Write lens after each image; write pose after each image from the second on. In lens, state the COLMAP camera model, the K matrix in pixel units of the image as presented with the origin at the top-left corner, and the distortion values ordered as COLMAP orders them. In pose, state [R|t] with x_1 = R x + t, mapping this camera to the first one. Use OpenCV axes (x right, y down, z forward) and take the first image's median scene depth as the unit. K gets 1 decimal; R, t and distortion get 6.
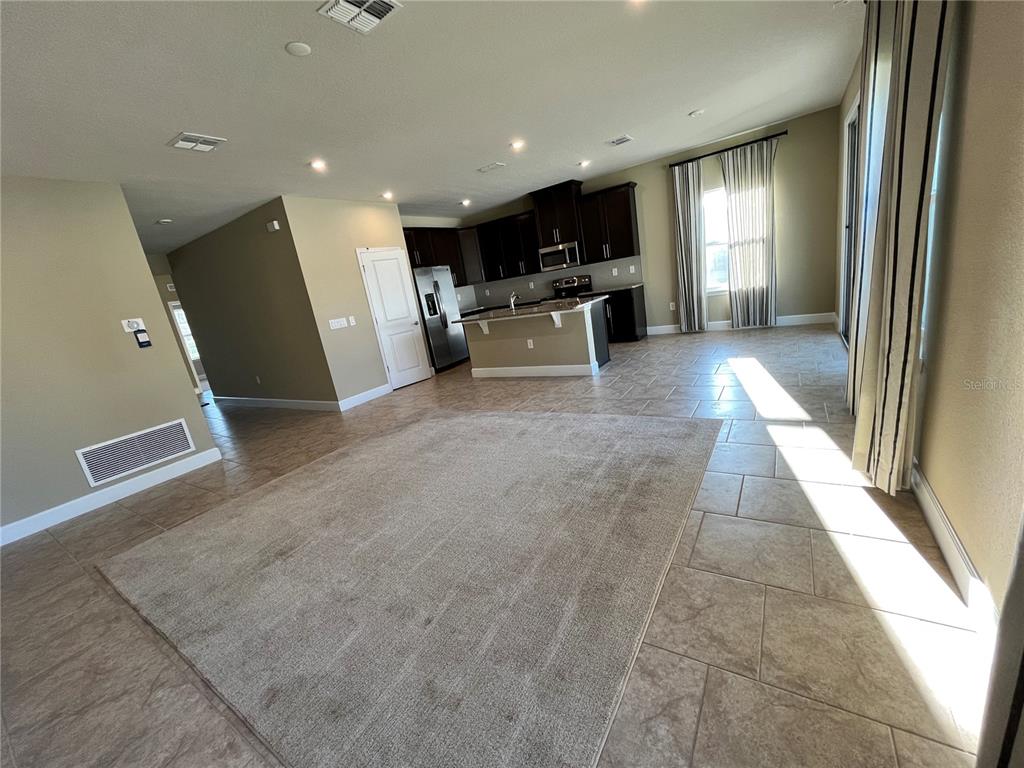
lens RADIAL K [[415.0, 0, 507.1], [0, 415.0, 384.6], [0, 0, 1]] dist [-0.002569, 0.000024]
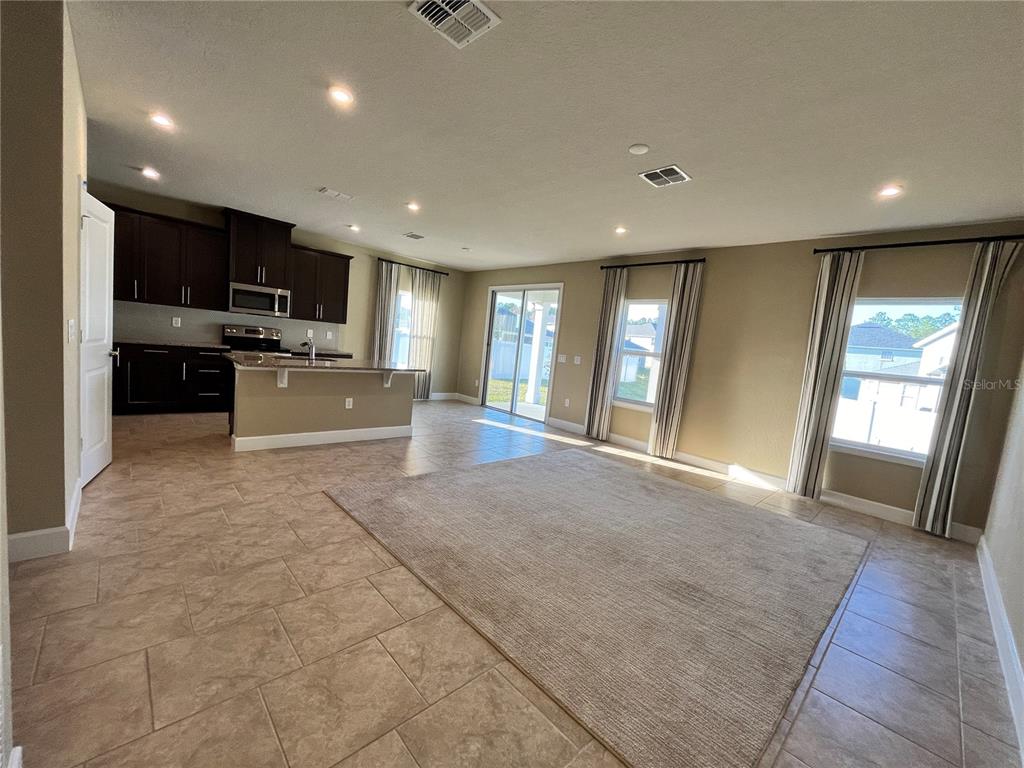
lens RADIAL K [[415.0, 0, 509.3], [0, 415.0, 384.8], [0, 0, 1]] dist [-0.002569, 0.000024]
pose [[0.212141, 0.093408, 0.972765, -0.666239], [0.096357, 0.988571, -0.115939, -0.004200], [-0.972477, 0.118328, 0.200716, 0.469040]]
